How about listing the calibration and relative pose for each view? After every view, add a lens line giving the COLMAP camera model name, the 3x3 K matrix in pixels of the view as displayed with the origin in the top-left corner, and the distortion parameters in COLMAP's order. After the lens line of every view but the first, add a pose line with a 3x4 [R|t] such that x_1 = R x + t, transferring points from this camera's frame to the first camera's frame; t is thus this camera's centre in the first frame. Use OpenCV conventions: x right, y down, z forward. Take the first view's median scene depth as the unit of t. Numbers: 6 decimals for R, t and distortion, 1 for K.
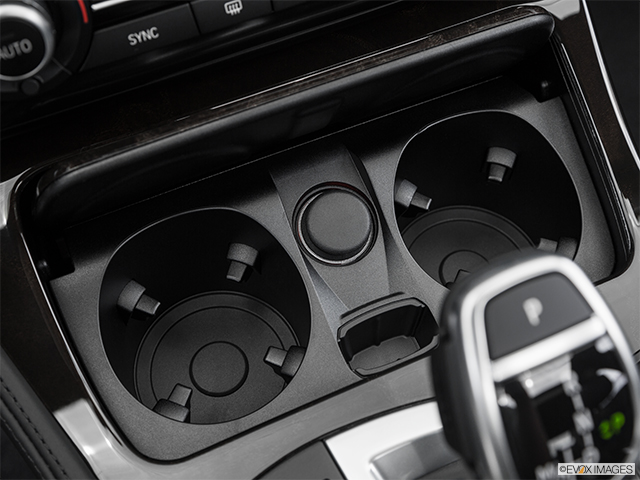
lens RADIAL K [[857.6, 0, 320.0], [0, 857.6, 240.0], [0, 0, 1]] dist [-0.005749, 0.004454]
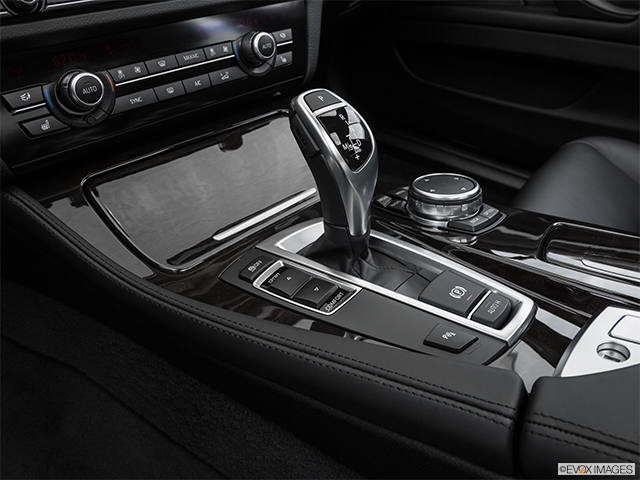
lens RADIAL K [[519.8, 0, 319.7], [0, 519.8, 232.1], [0, 0, 1]] dist [-0.112823, 0.063473]
pose [[0.919398, -0.203321, 0.336702, -0.234902], [0.323342, 0.878113, -0.352659, 0.609927], [-0.223960, 0.433104, 0.873077, -0.155818]]
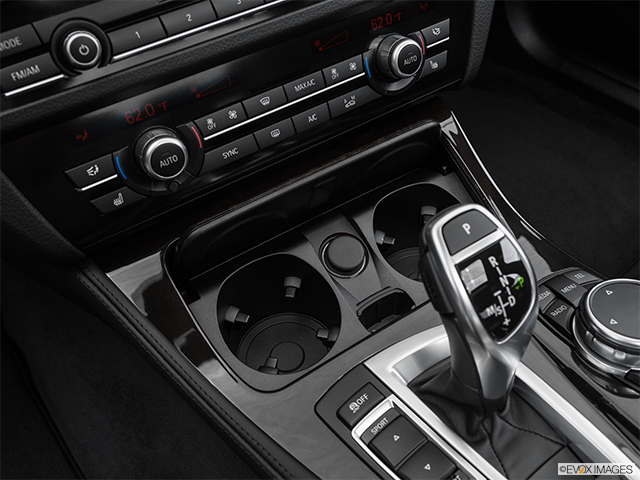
lens RADIAL K [[580.2, 0, 320.0], [0, 580.2, 240.0], [0, 0, 1]] dist [-0.068698, -0.002355]
pose [[0.987202, -0.151389, 0.050129, -0.086201], [0.158443, 0.966770, -0.200626, 0.184572], [-0.018091, 0.206001, 0.978385, -0.155353]]
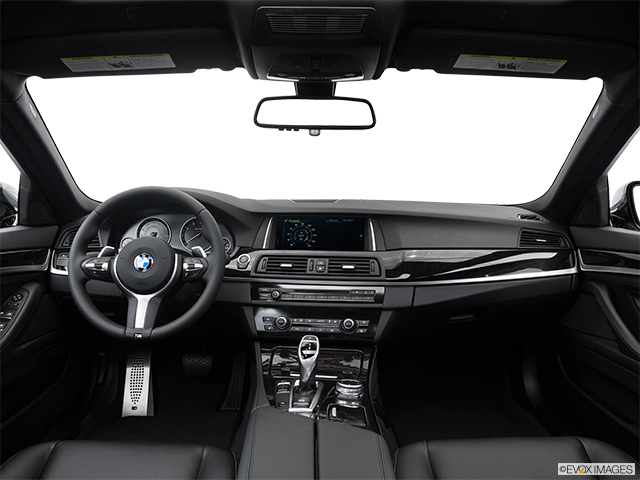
lens RADIAL K [[481.2, 0, 320.0], [0, 481.2, 240.0], [0, 0, 1]] dist [-0.151083, 0.113635]
pose [[0.862216, 0.059775, -0.503001, 1.714037], [-0.430082, 0.610998, -0.664613, 1.678103], [0.267606, 0.789372, 0.552521, -1.608362]]
